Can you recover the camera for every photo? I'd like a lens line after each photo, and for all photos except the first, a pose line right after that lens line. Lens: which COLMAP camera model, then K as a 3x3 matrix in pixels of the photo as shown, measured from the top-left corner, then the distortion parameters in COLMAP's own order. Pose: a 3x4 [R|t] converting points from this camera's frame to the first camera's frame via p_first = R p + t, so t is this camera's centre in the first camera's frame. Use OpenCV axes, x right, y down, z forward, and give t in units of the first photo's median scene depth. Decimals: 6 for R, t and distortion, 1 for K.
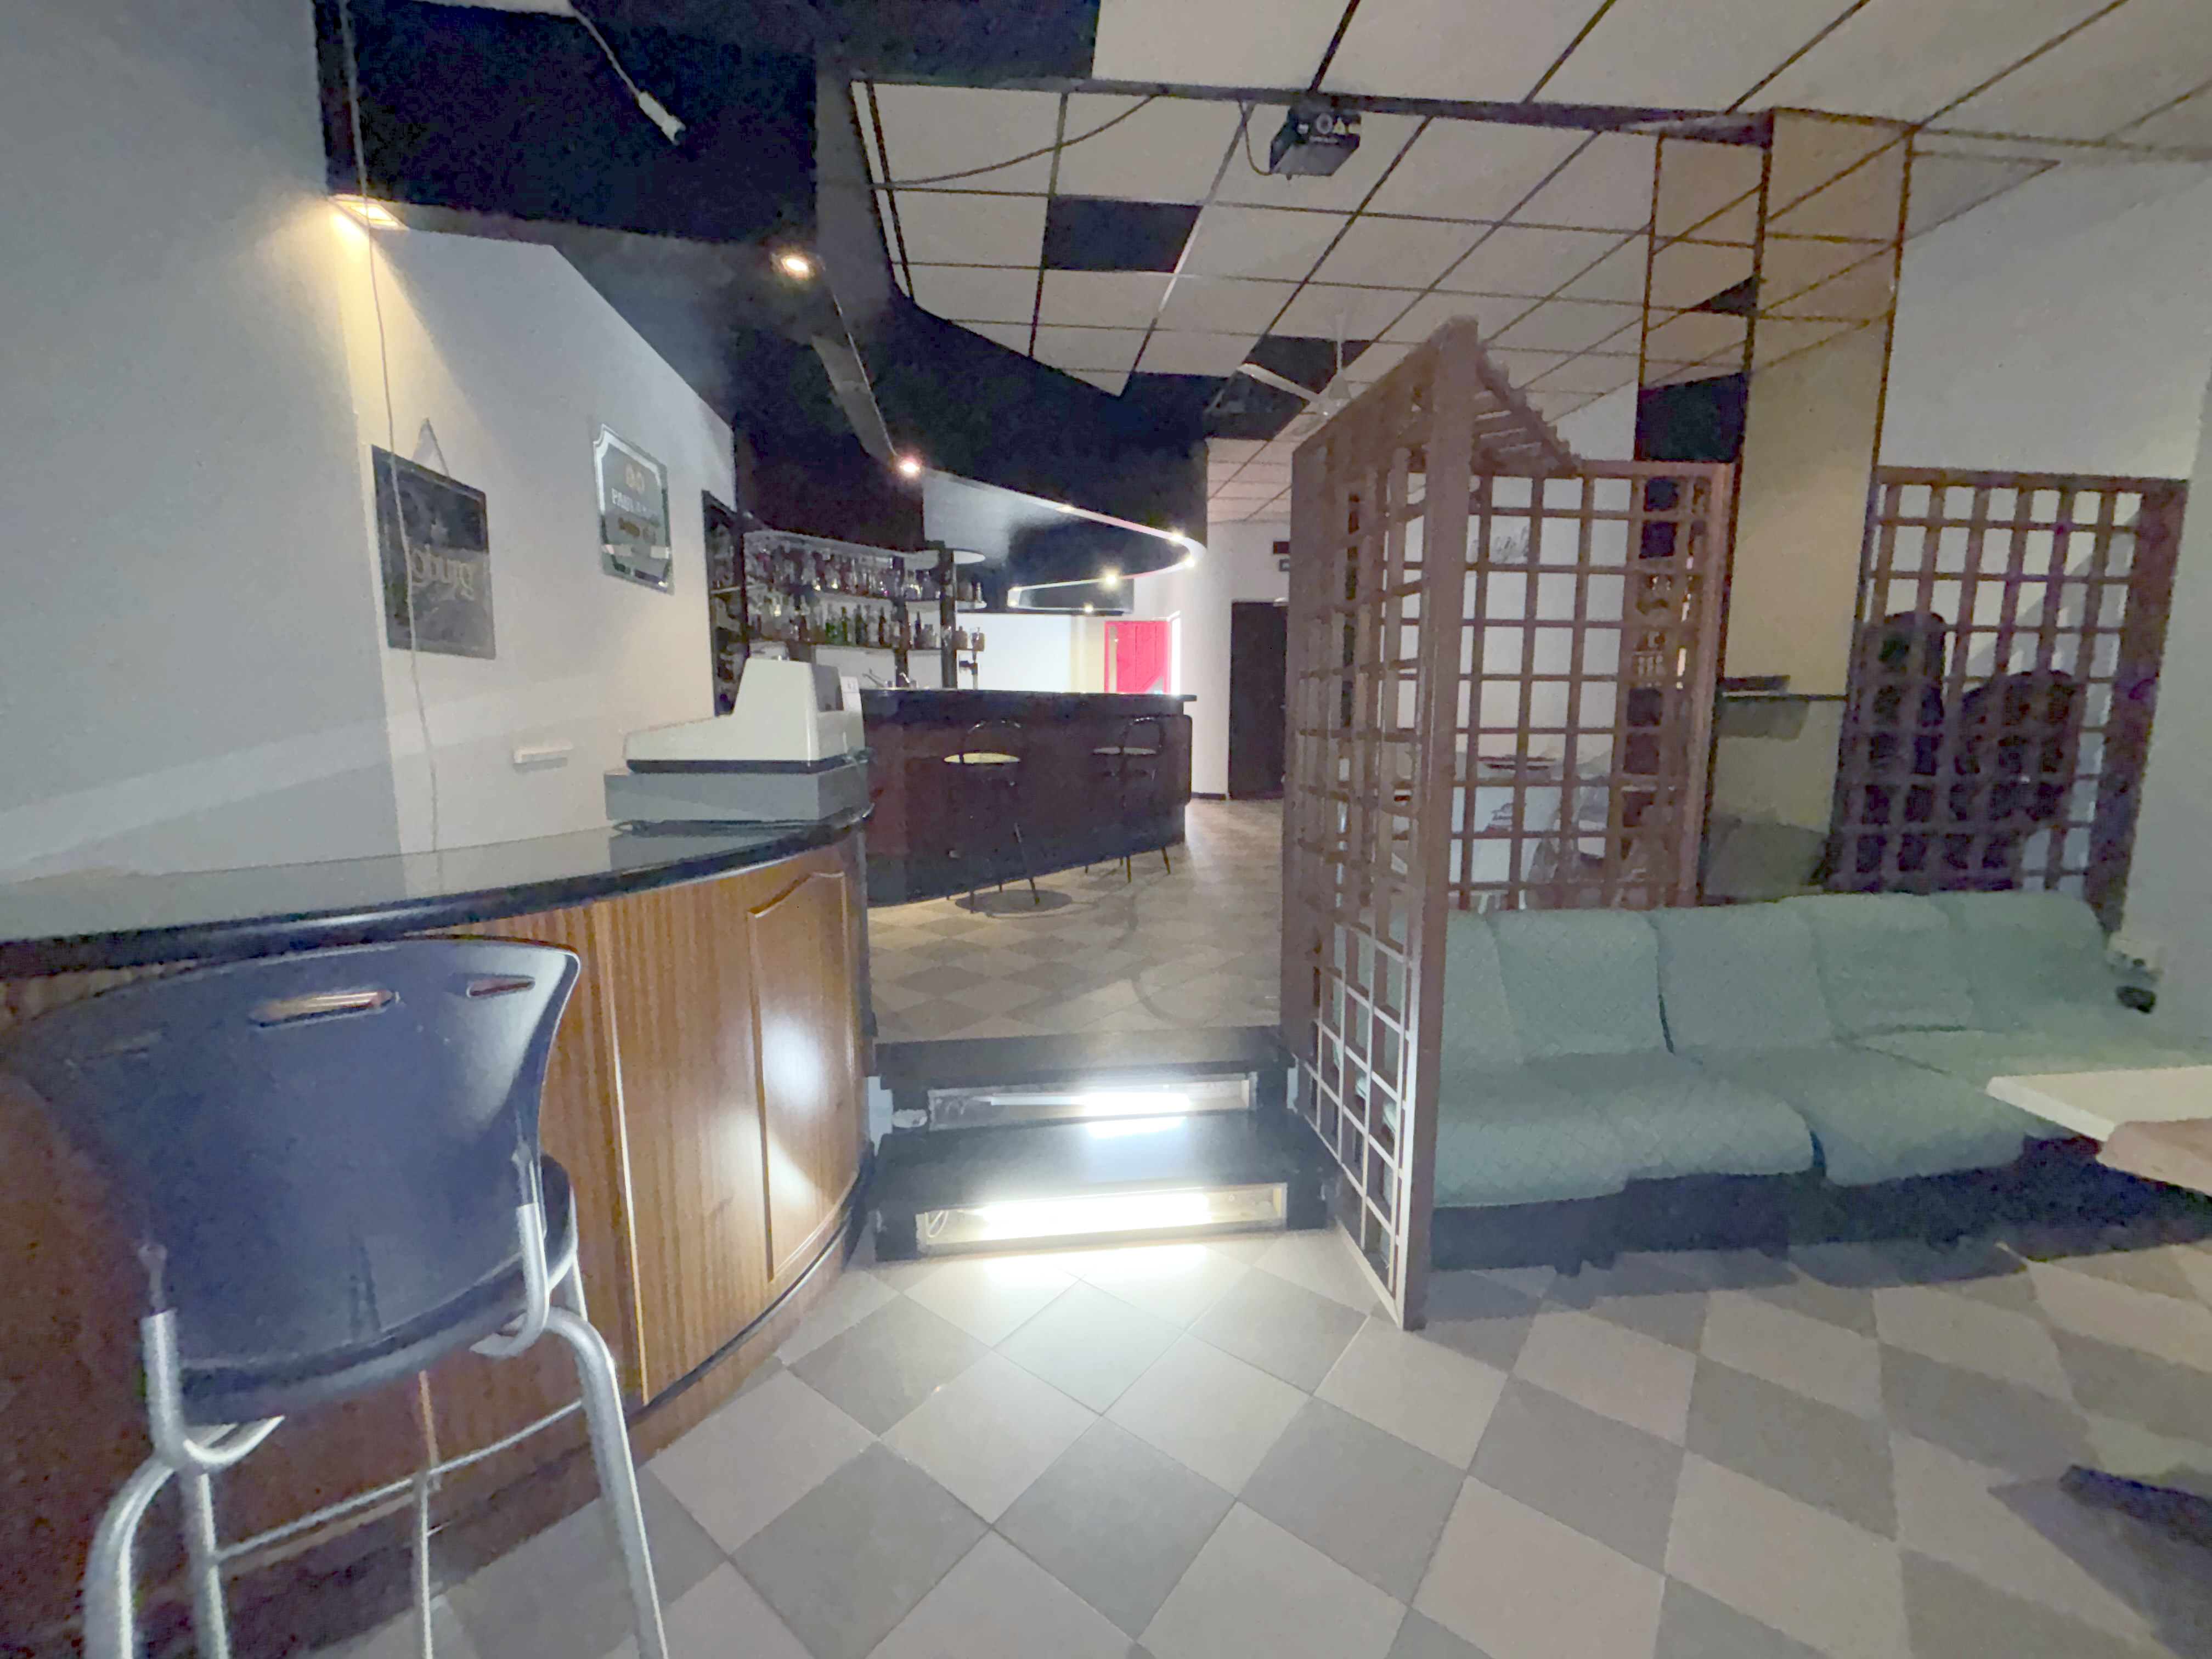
lens RADIAL K [[891.8, 0, 1100.0], [0, 891.8, 827.3], [0, 0, 1]] dist [0.000295, -0.000036]
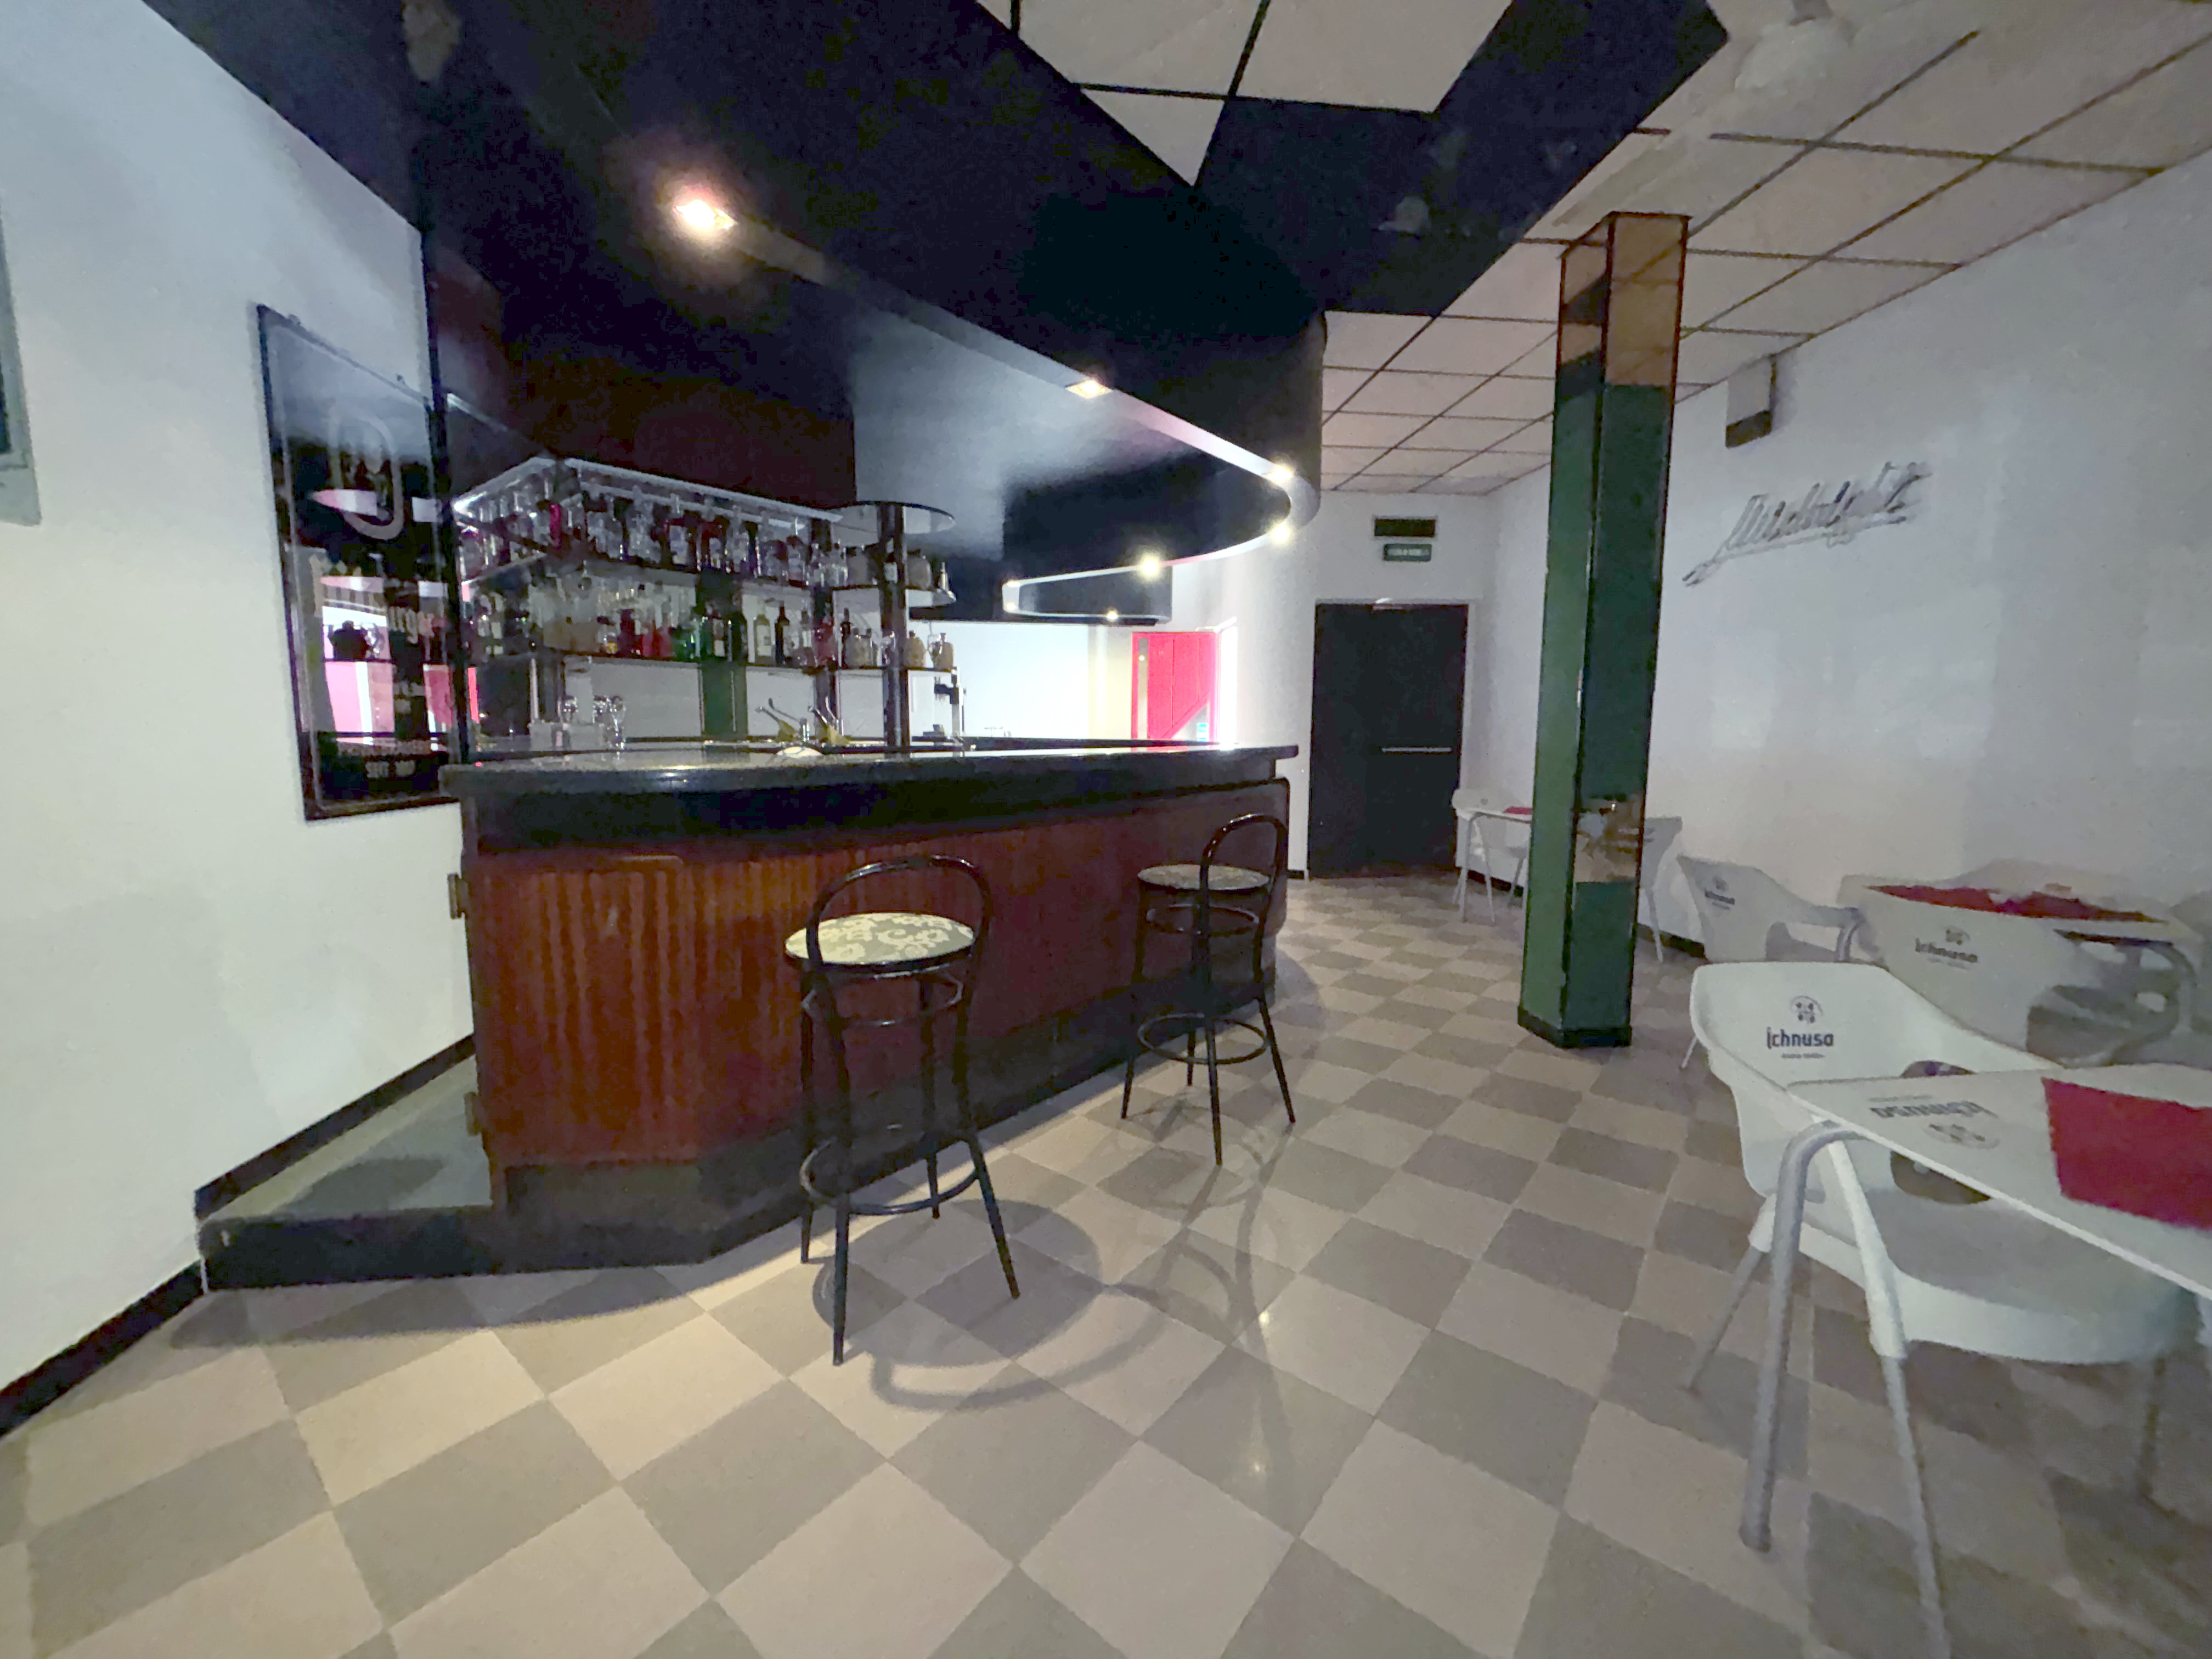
lens RADIAL K [[884.4, 0, 1100.7], [0, 884.4, 814.7], [0, 0, 1]] dist [-0.000616, 0.000064]
pose [[0.999884, 0.005599, -0.014142, -0.044334], [-0.006058, 0.999448, -0.032655, -0.215650], [0.013951, 0.032737, 0.999367, 1.065082]]
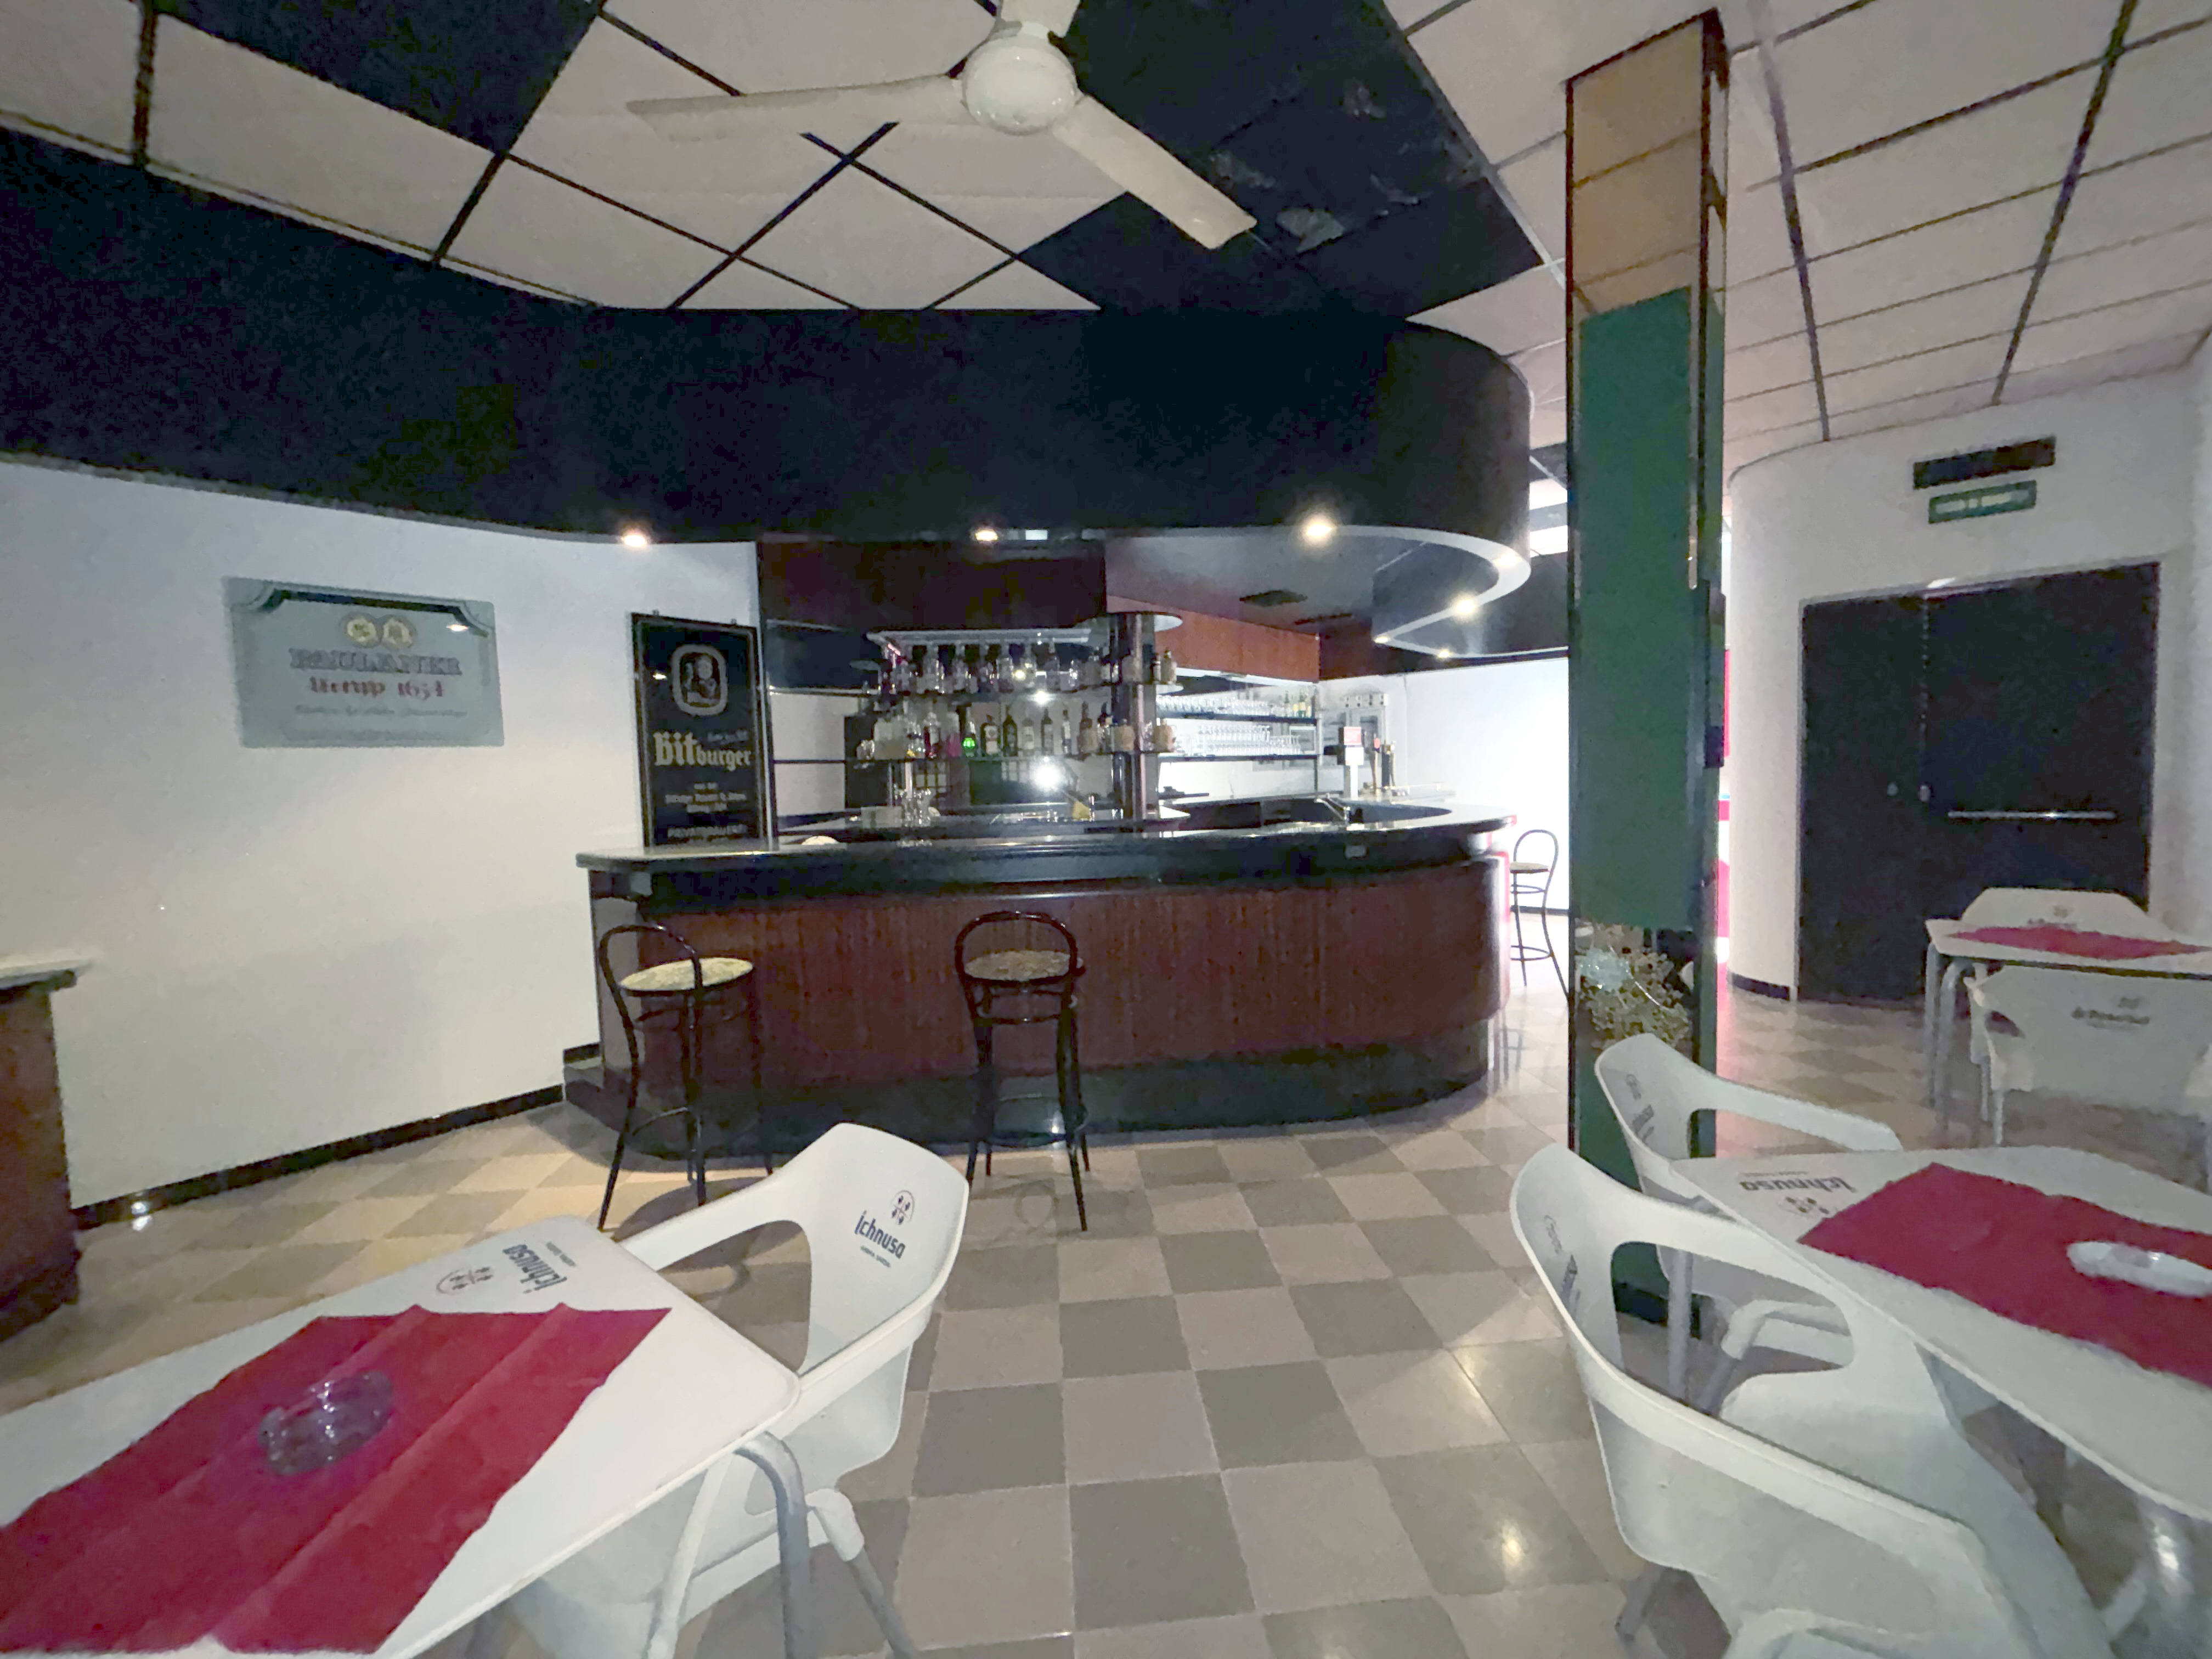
lens RADIAL K [[885.2, 0, 1108.7], [0, 885.2, 819.8], [0, 0, 1]] dist [-0.010672, -0.000020]
pose [[0.673665, 0.016084, -0.738861, 0.913928], [-0.066407, 0.997036, -0.038844, -0.320937], [0.736047, 0.075233, 0.672737, 1.416497]]
